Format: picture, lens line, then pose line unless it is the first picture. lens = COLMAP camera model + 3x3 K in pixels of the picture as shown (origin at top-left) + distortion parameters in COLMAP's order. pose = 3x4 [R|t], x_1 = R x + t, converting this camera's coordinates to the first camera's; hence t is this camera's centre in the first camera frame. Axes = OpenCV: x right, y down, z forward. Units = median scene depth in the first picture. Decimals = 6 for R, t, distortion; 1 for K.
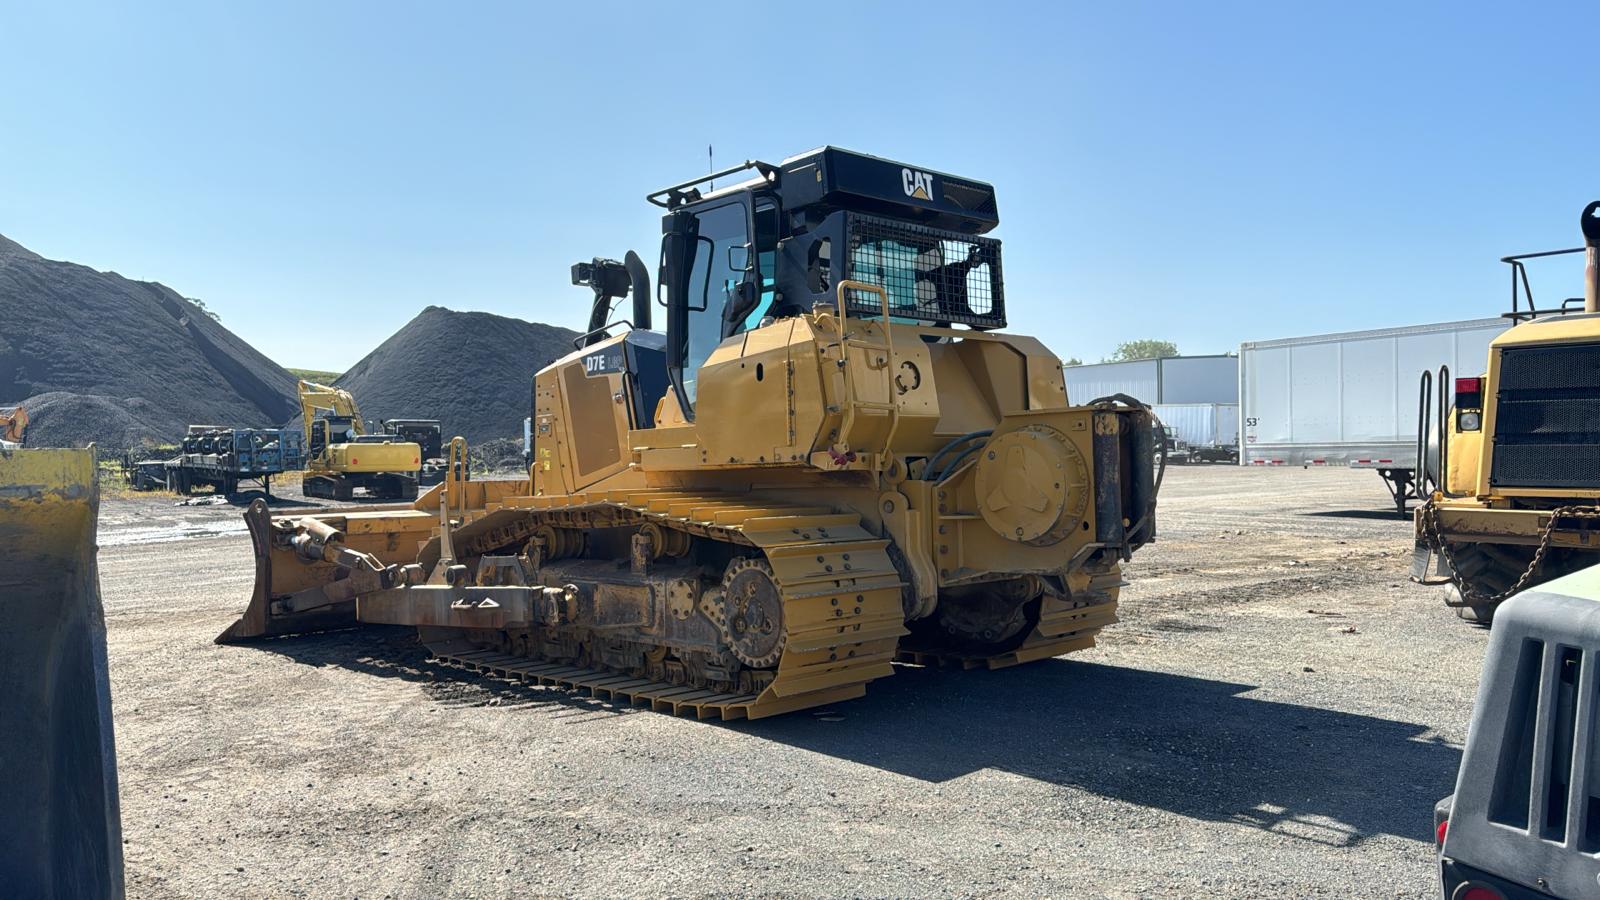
lens RADIAL K [[1176.7, 0, 794.4], [0, 1176.7, 450.8], [0, 0, 1]] dist [0.115559, -0.187360]
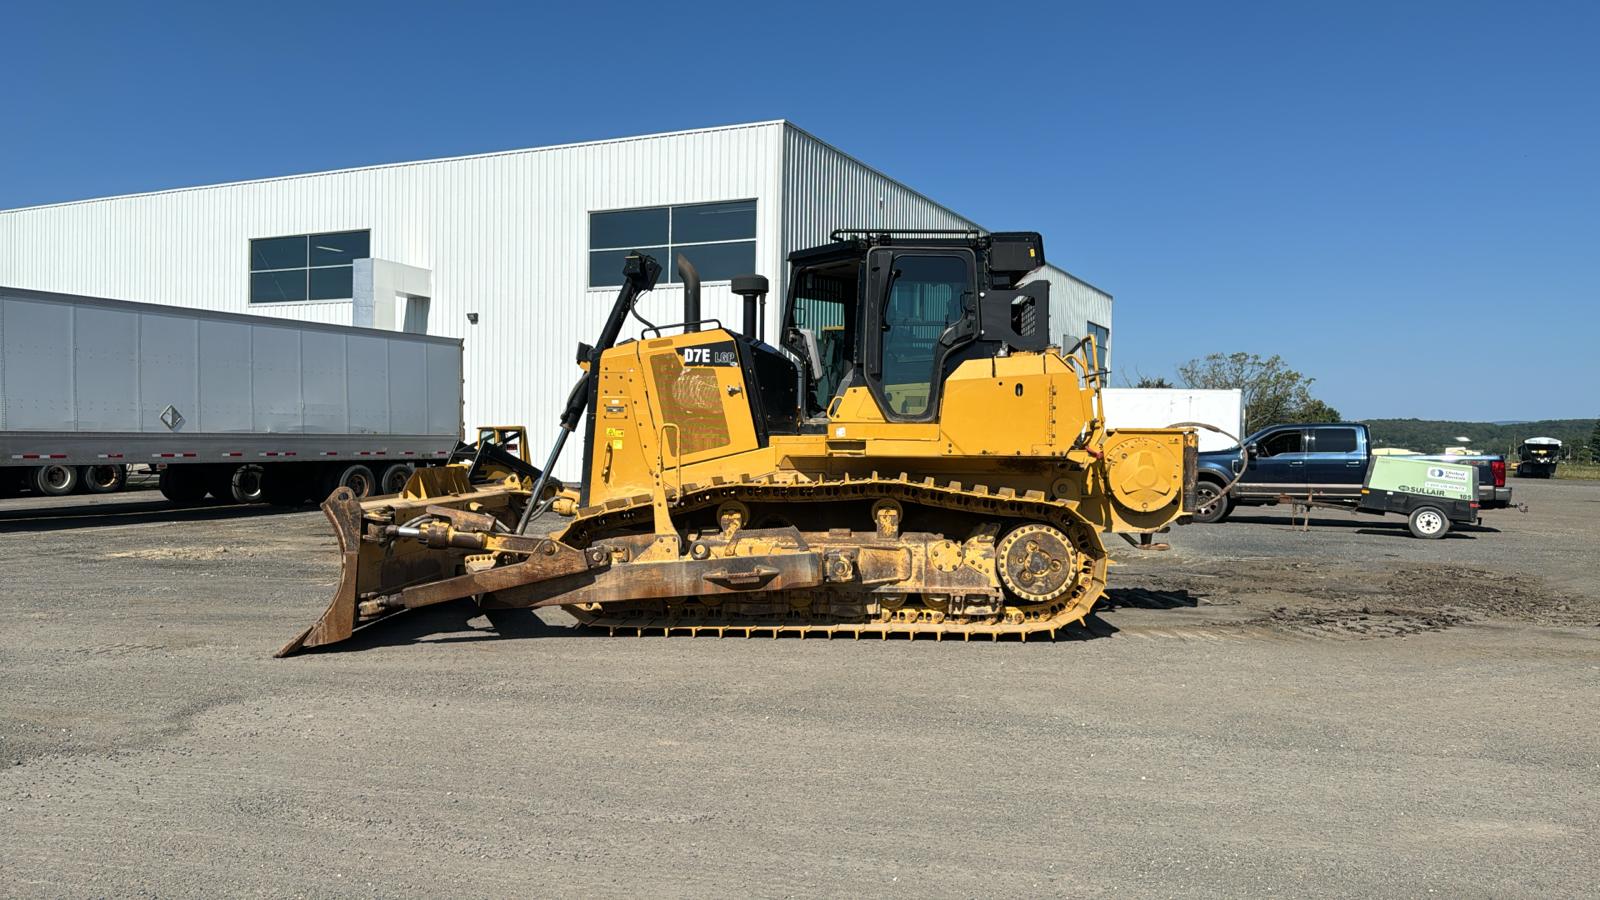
lens RADIAL K [[1176.7, 0, 794.4], [0, 1176.7, 450.8], [0, 0, 1]] dist [0.115559, -0.187360]
pose [[0.713127, 0.038204, 0.699993, -1.032405], [-0.045495, 0.998931, -0.008170, 0.023974], [-0.699557, -0.026020, 0.714103, 0.166892]]
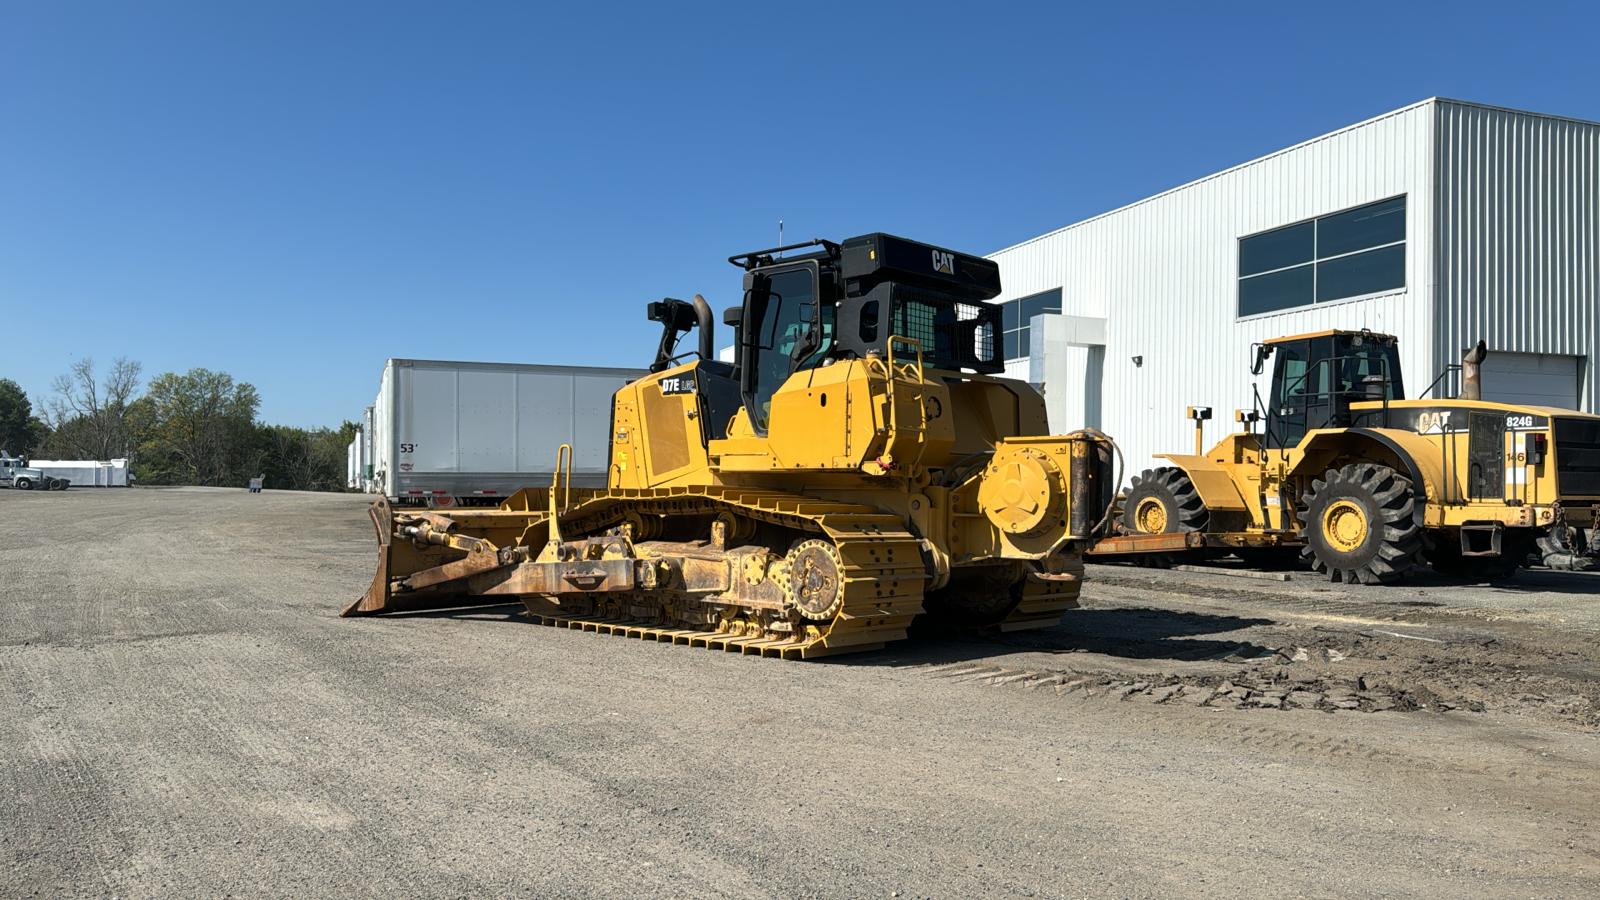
lens RADIAL K [[1176.7, 0, 794.4], [0, 1176.7, 450.8], [0, 0, 1]] dist [0.115559, -0.187360]
pose [[0.998580, 0.041772, 0.033059, -0.090236], [-0.041223, 0.999003, -0.017110, 0.012487], [-0.033740, 0.015723, 0.999307, -0.284668]]
